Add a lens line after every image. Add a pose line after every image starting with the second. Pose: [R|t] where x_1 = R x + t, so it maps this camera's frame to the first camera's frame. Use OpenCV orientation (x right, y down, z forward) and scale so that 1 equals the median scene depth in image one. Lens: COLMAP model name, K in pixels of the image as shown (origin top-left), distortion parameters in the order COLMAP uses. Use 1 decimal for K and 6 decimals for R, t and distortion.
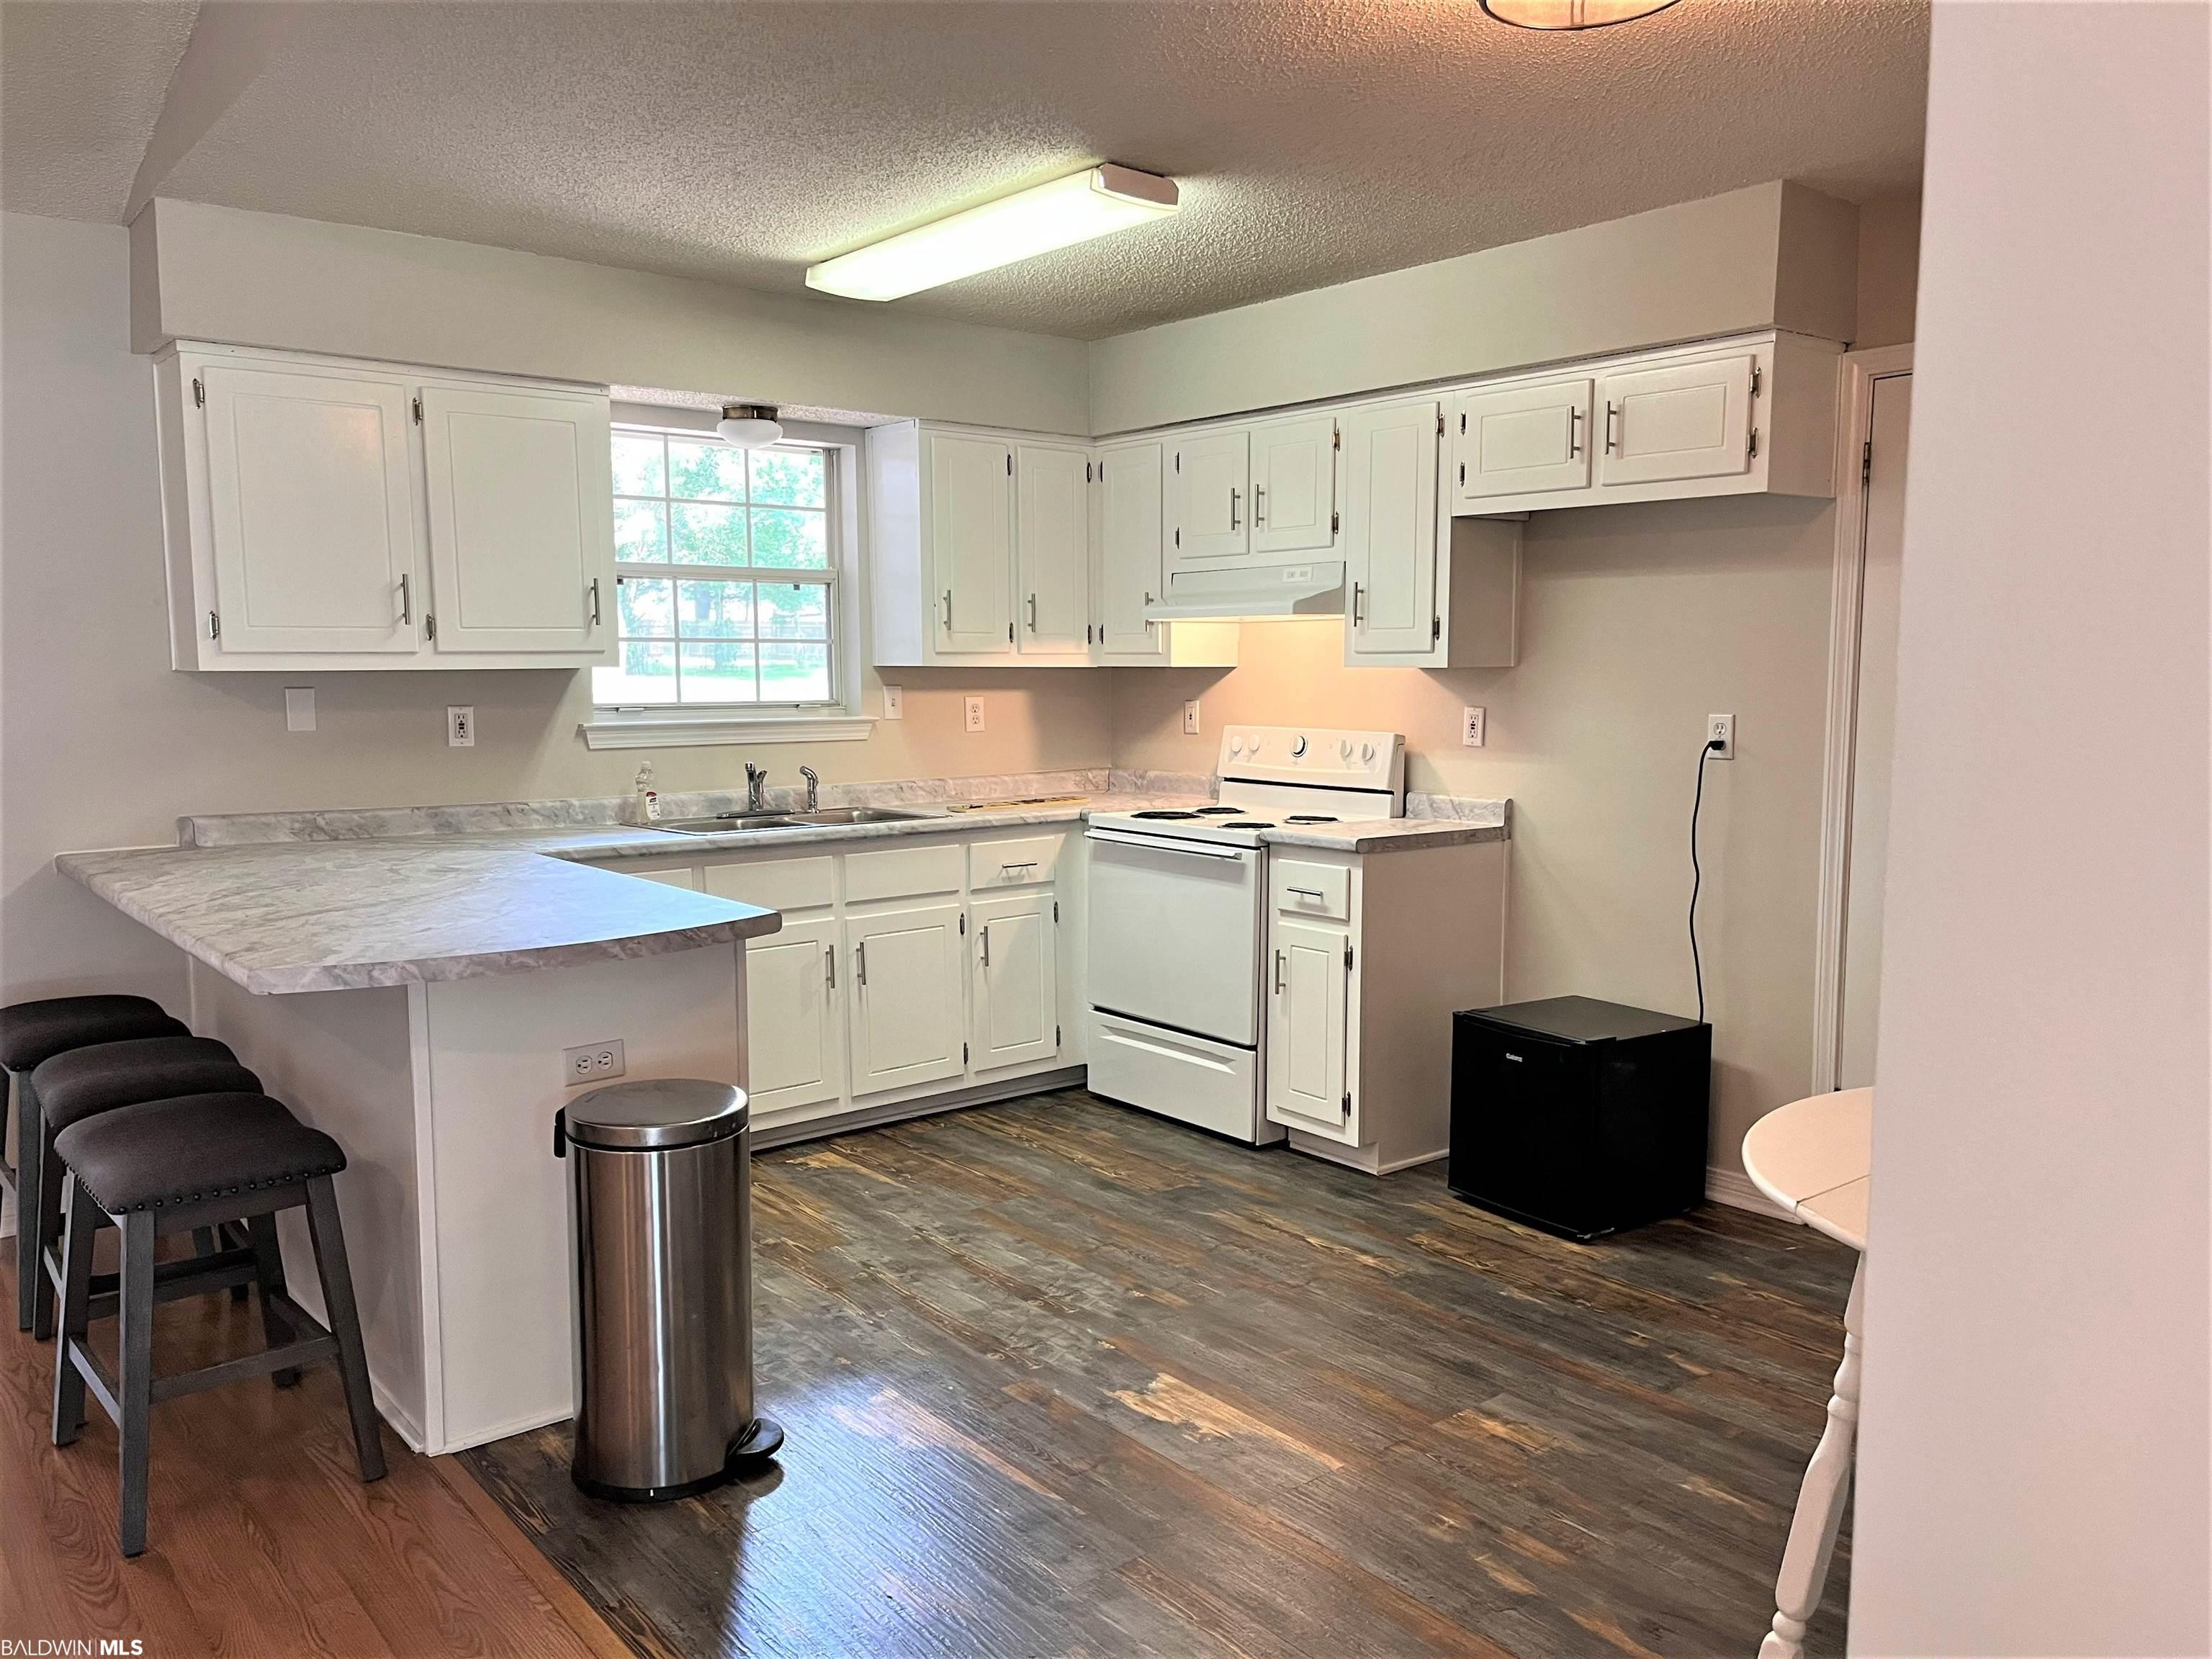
lens RADIAL K [[1670.5, 0, 1136.1], [0, 1670.5, 851.2], [0, 0, 1]] dist [0.059245, -0.089115]
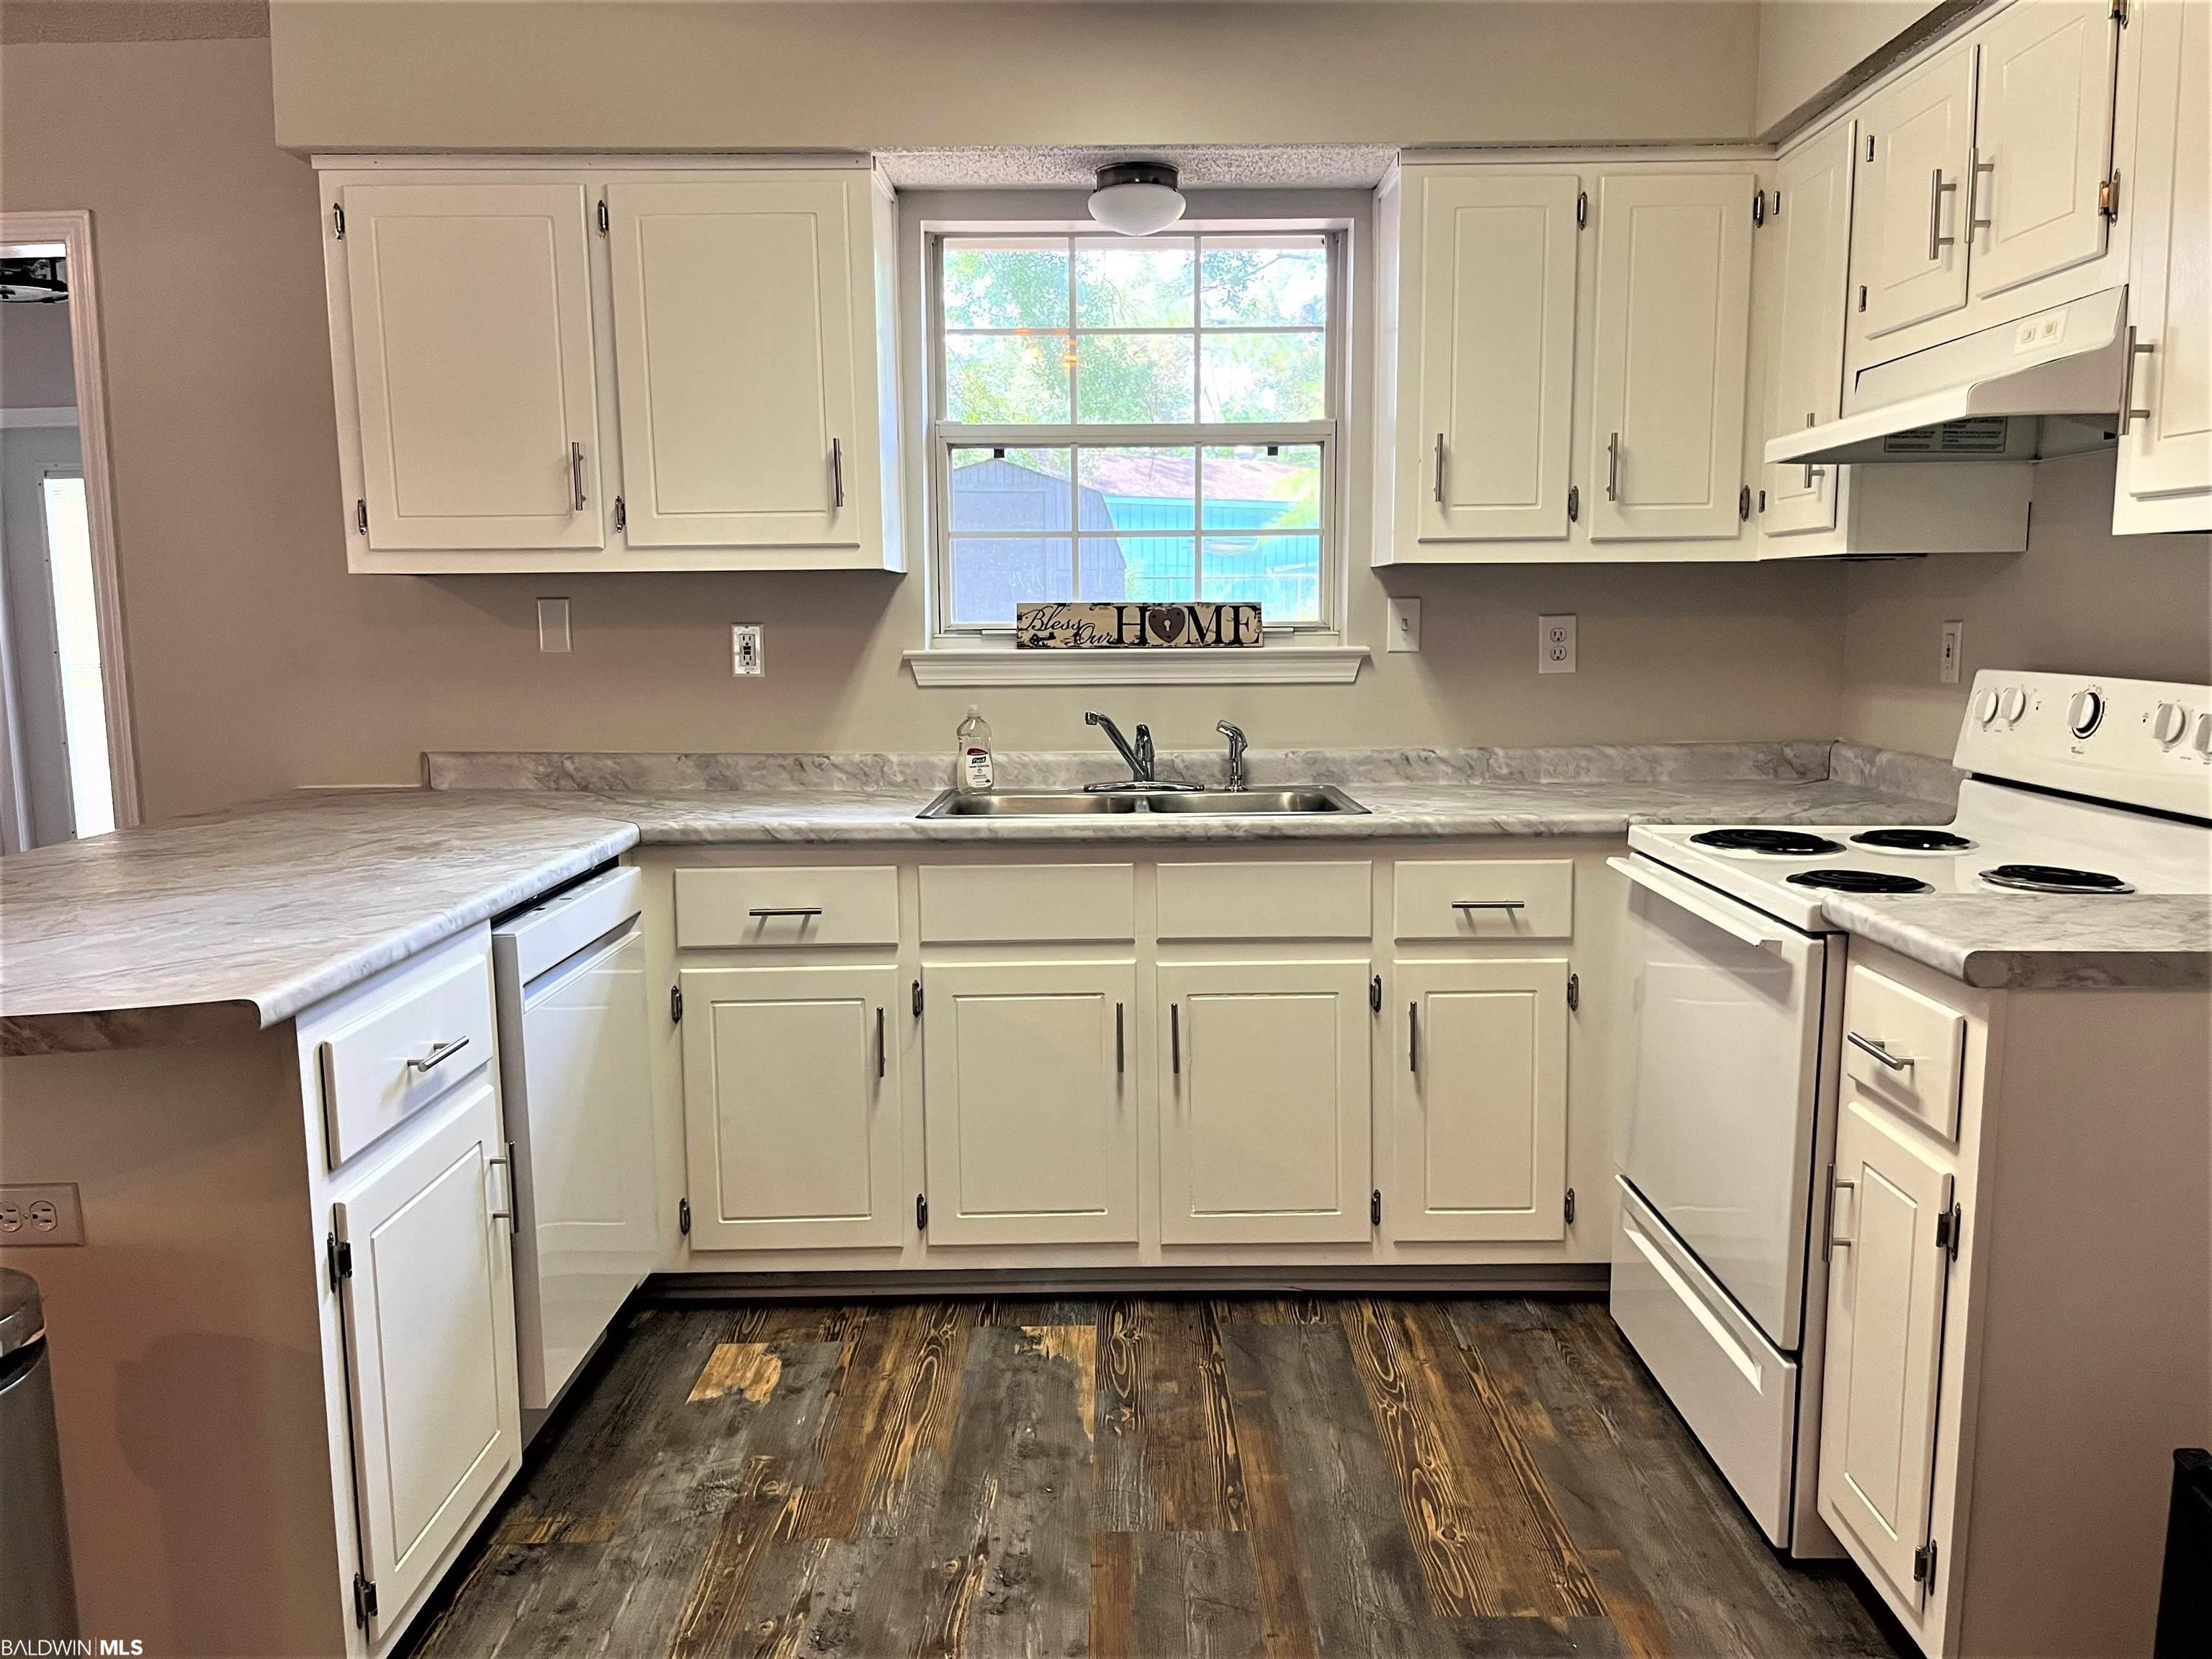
lens RADIAL K [[1678.2, 0, 1116.6], [0, 1678.2, 837.8], [0, 0, 1]] dist [0.071882, -0.088967]
pose [[0.768874, 0.082454, -0.634062, 0.215909], [-0.066055, 0.996588, 0.049498, -0.038337], [0.635979, 0.003826, 0.771696, 0.512730]]
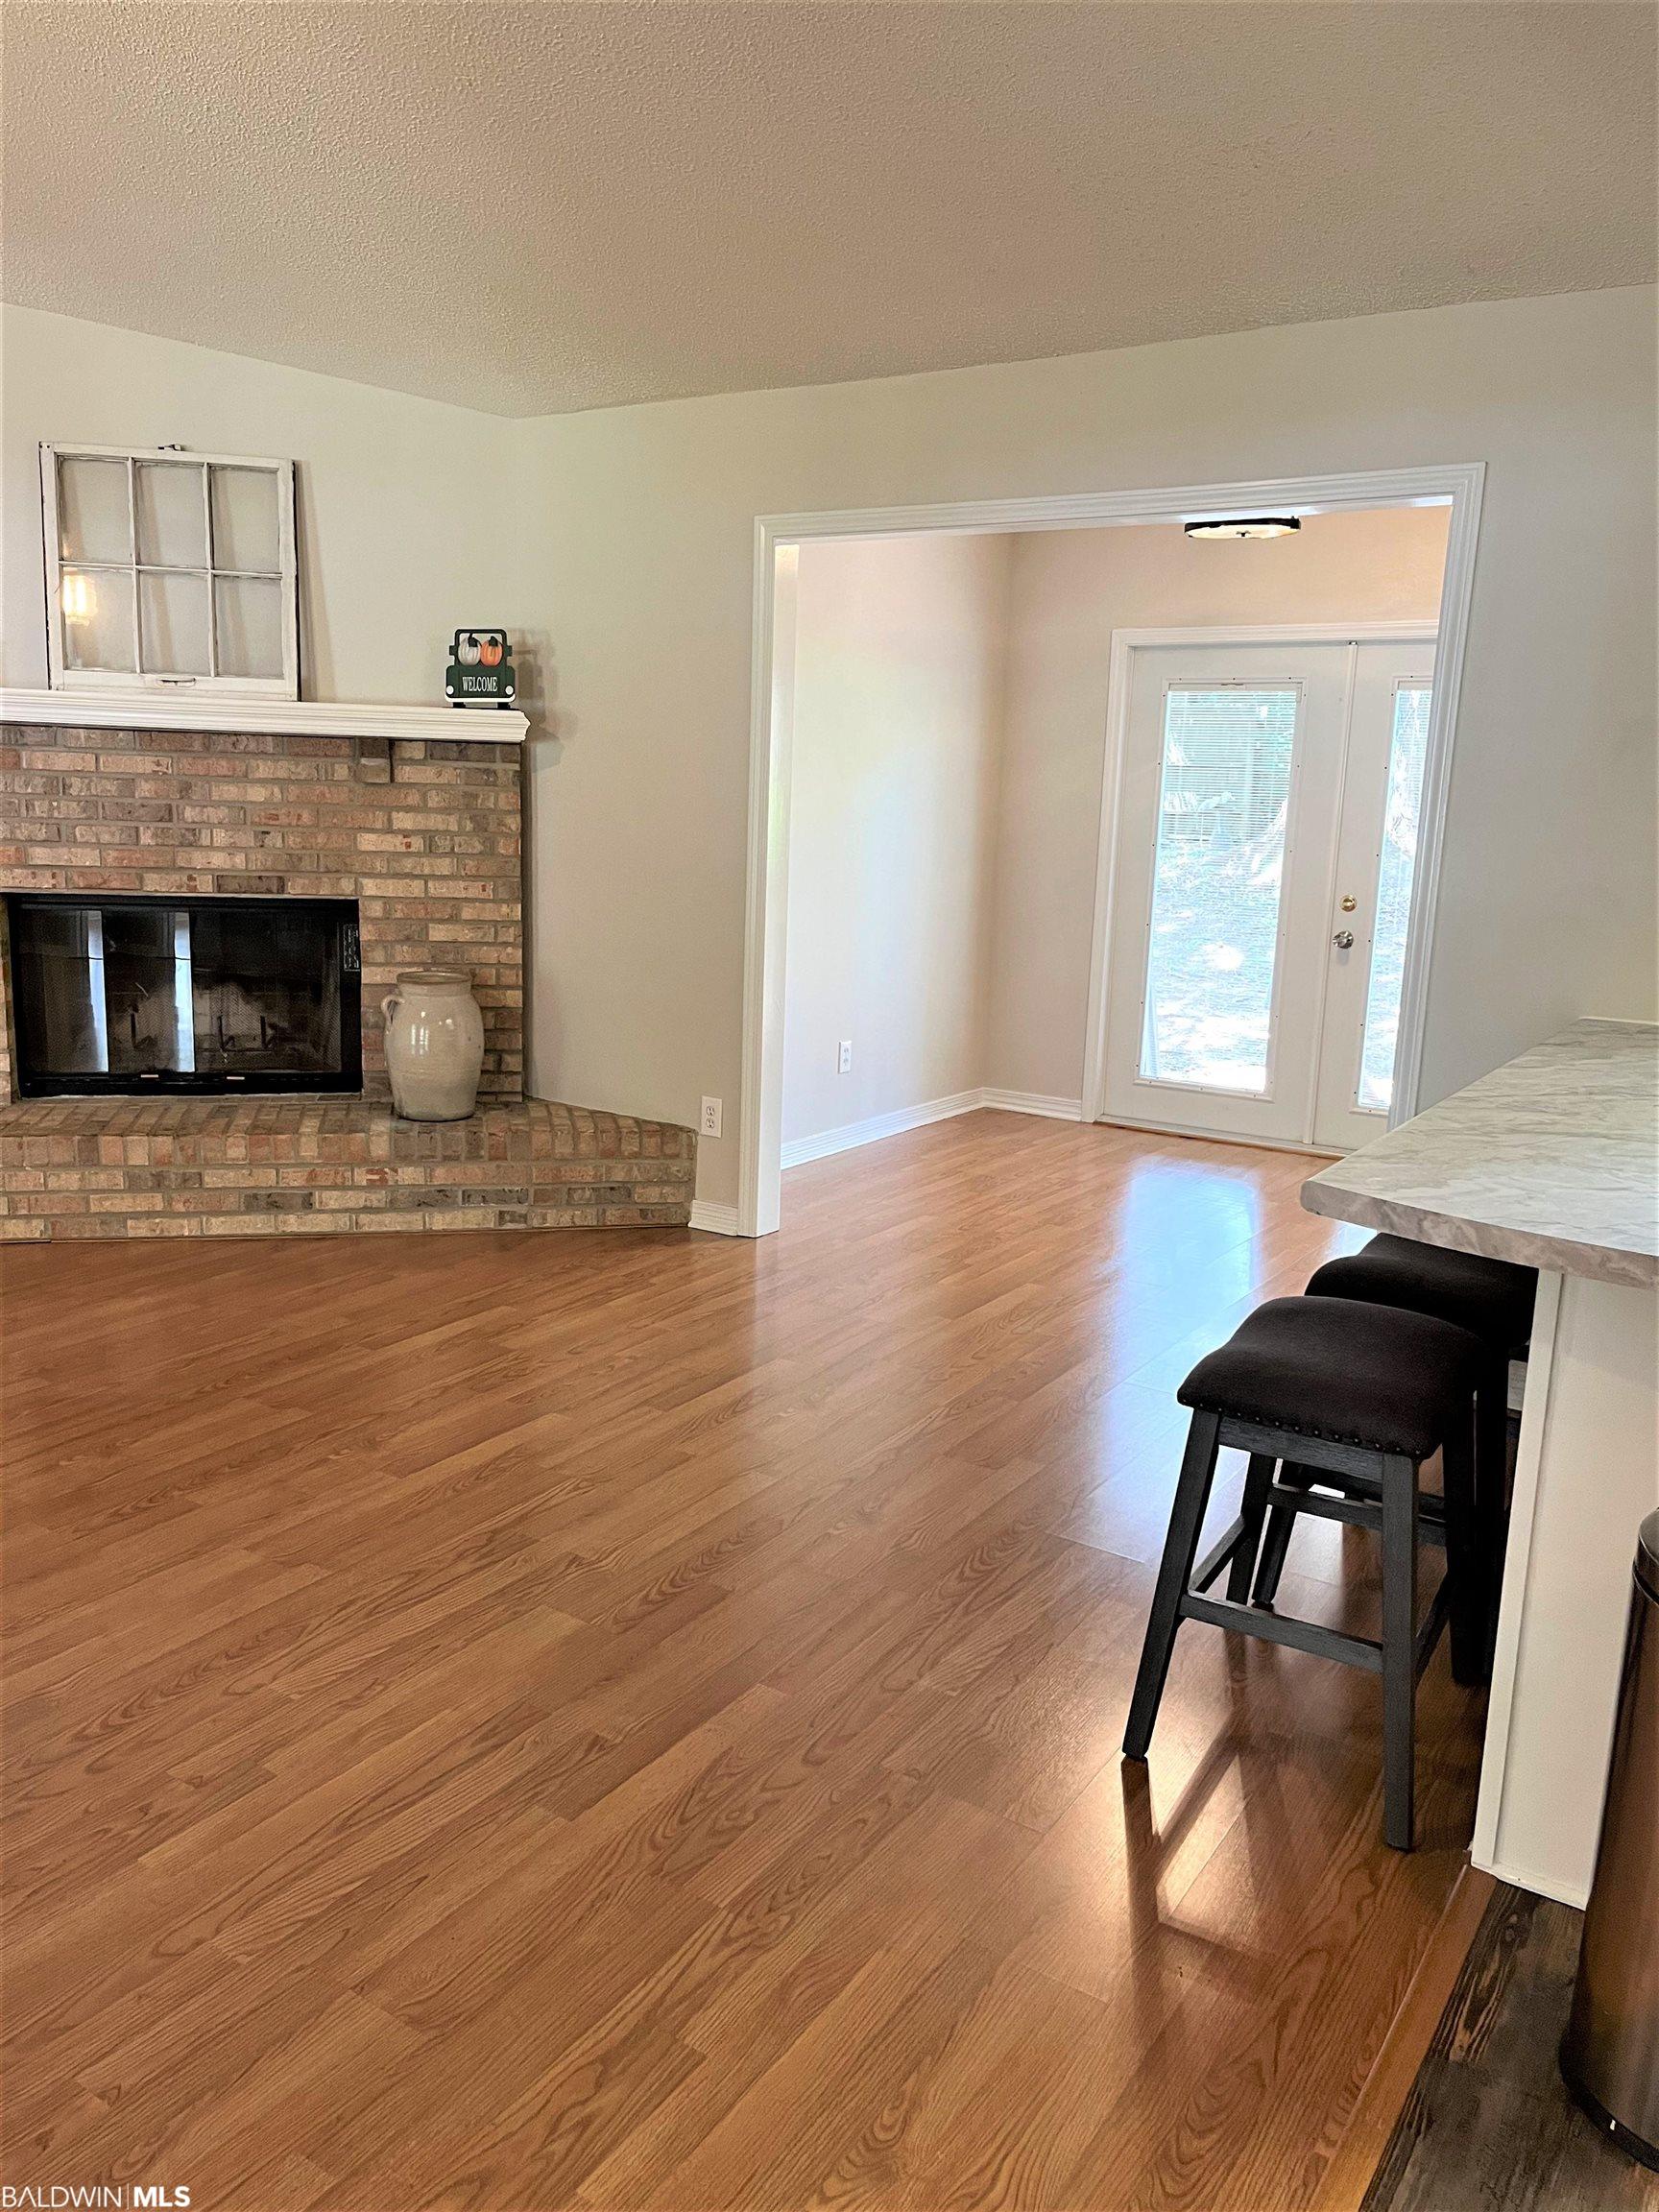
lens RADIAL K [[1670.5, 0, 818.1], [0, 1670.5, 1098.5], [0, 0, 1]] dist [0.059245, -0.089115]
pose [[0.289565, 0.193539, -0.937387, 0.088905], [-0.144535, 0.976955, 0.157060, -0.034134], [0.946183, 0.090006, 0.310865, 0.291570]]
